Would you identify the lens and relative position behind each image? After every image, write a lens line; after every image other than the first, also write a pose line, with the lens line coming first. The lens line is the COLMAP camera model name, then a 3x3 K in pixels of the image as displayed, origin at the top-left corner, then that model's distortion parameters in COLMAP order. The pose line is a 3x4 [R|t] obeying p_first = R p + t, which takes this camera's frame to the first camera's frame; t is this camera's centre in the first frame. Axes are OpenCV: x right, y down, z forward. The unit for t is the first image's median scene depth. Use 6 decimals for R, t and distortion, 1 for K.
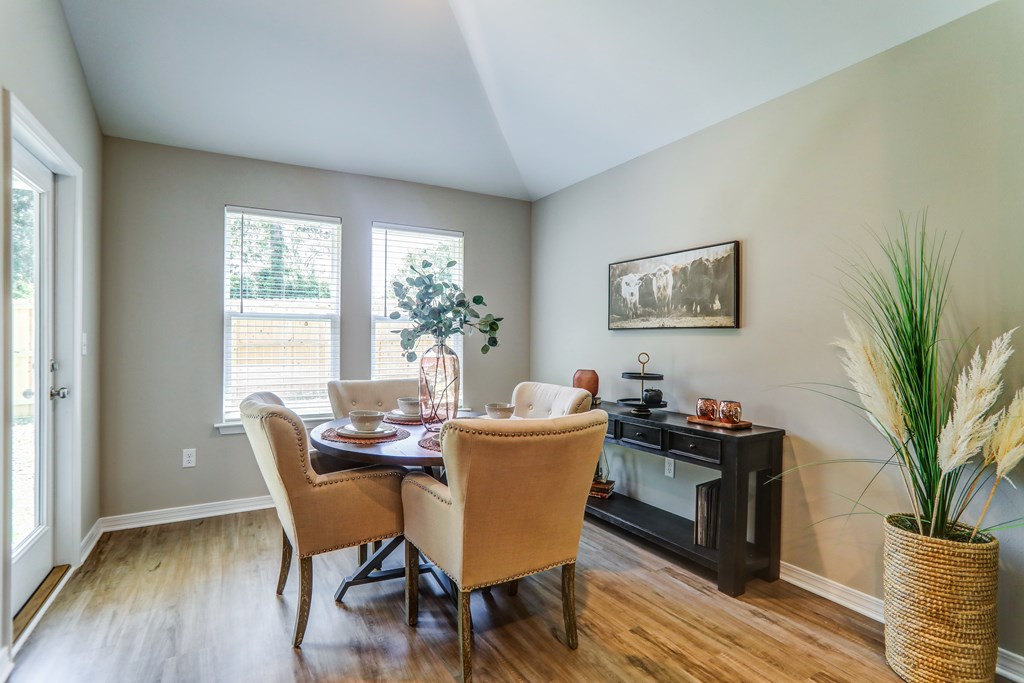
lens RADIAL K [[531.7, 0, 512.6], [0, 531.7, 340.9], [0, 0, 1]] dist [-0.029624, 0.001383]
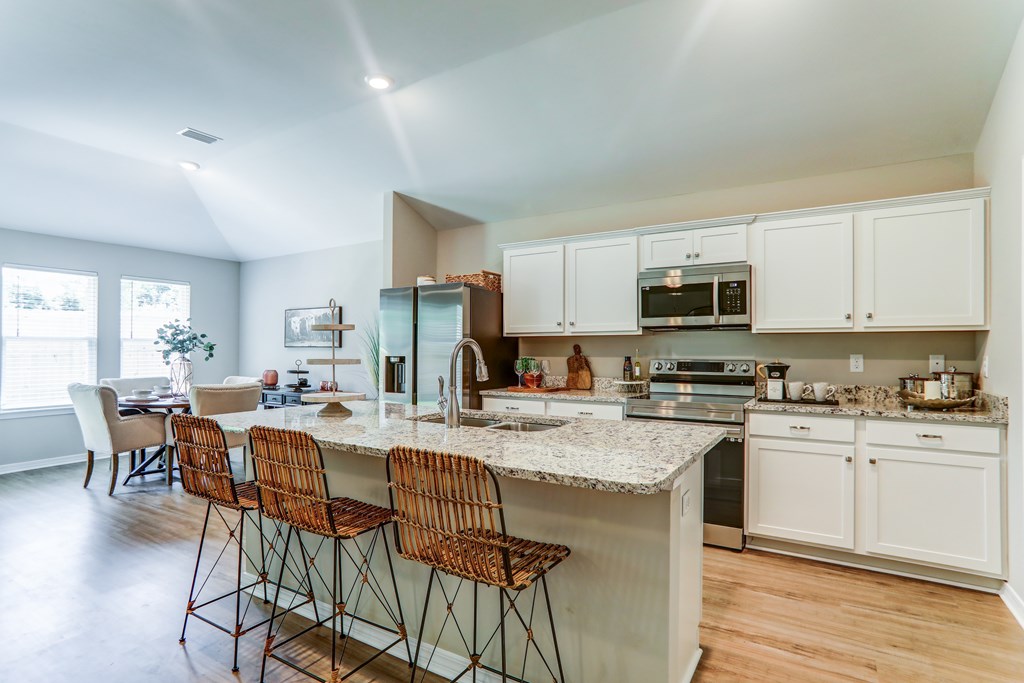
lens RADIAL K [[531.7, 0, 507.0], [0, 531.7, 345.4], [0, 0, 1]] dist [-0.029624, 0.001383]
pose [[0.888911, -0.001640, 0.458077, 0.047638], [0.005282, 0.999964, -0.006671, -0.016515], [-0.458049, 0.008349, 0.888888, -1.331764]]
